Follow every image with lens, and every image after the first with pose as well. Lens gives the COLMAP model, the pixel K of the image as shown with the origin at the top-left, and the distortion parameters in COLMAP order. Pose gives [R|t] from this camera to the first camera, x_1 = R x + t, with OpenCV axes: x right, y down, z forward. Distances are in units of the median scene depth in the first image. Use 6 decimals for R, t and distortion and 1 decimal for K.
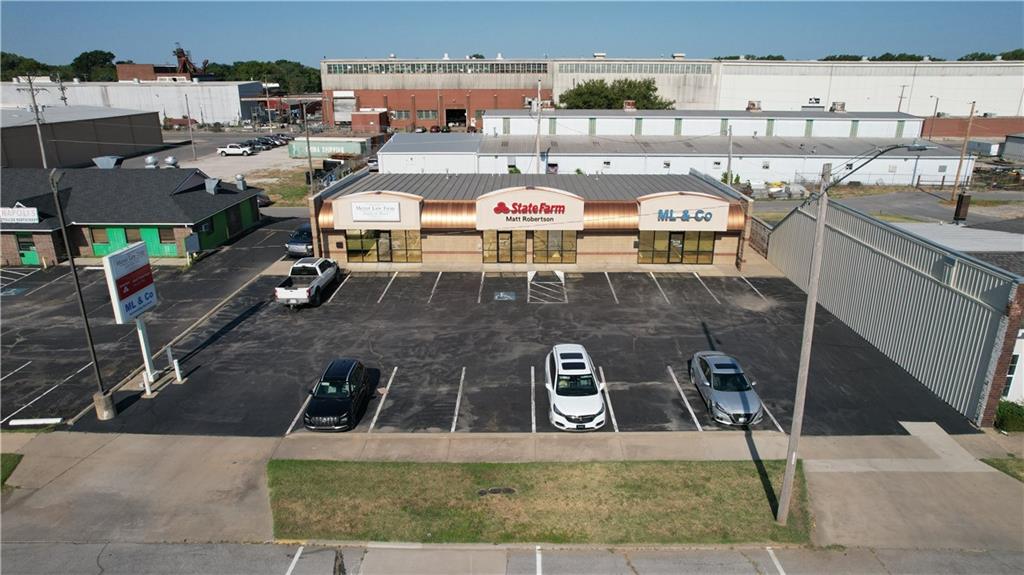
lens RADIAL K [[654.4, 0, 512.0], [0, 654.4, 287.5], [0, 0, 1]] dist [-0.075530, 0.070710]
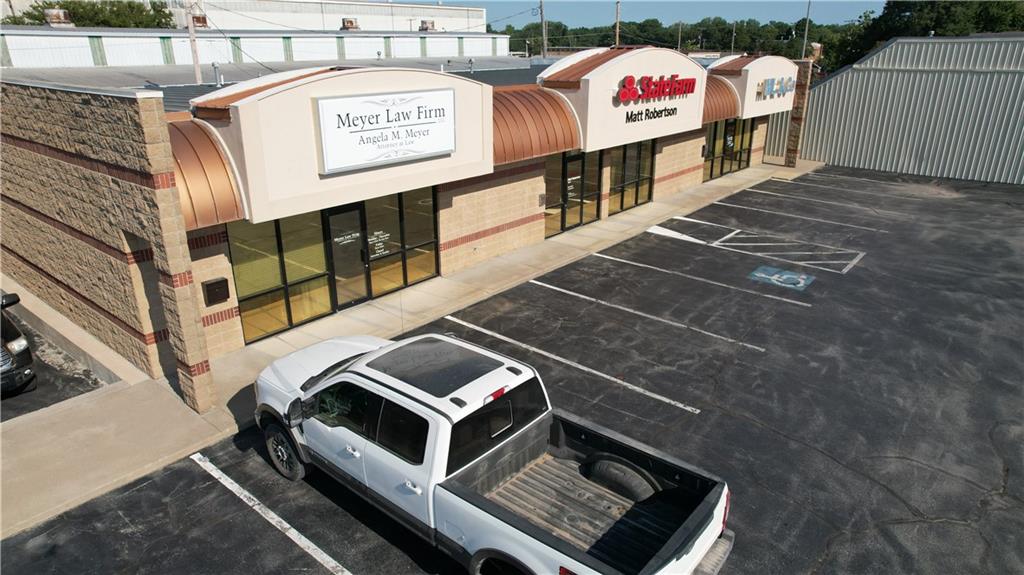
lens RADIAL K [[654.4, 0, 512.0], [0, 654.4, 287.5], [0, 0, 1]] dist [-0.075530, 0.070710]
pose [[0.625842, -0.273205, 0.730534, -0.377366], [0.247659, 0.957780, 0.146023, -0.074920], [-0.739585, 0.089536, 0.667081, 0.739719]]
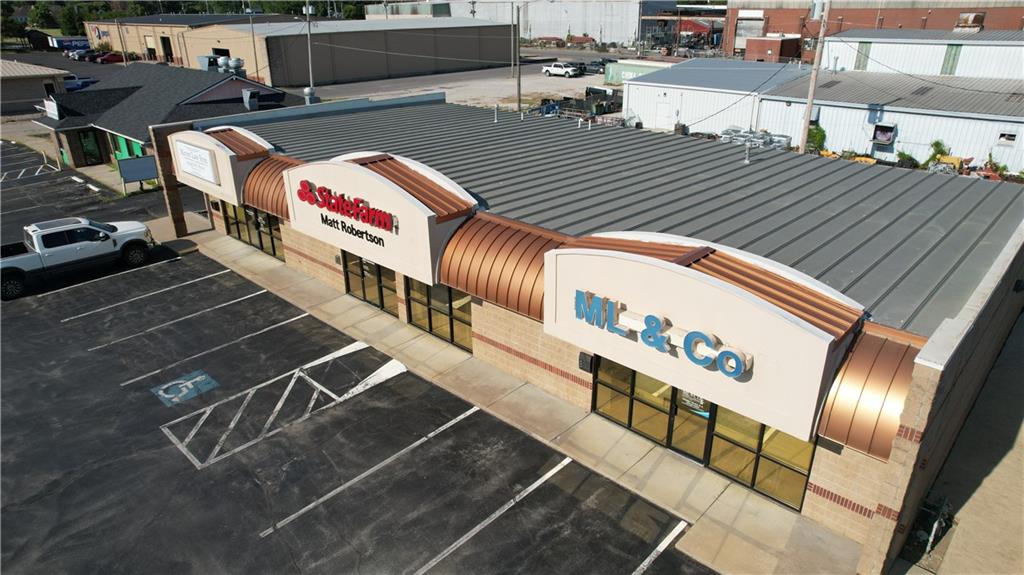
lens RADIAL K [[654.4, 0, 512.0], [0, 654.4, 287.5], [0, 0, 1]] dist [-0.075530, 0.070710]
pose [[0.742366, 0.265163, -0.615289, 0.361728], [-0.206157, 0.964199, 0.166793, -0.153066], [0.637489, 0.003024, 0.770454, 0.697145]]
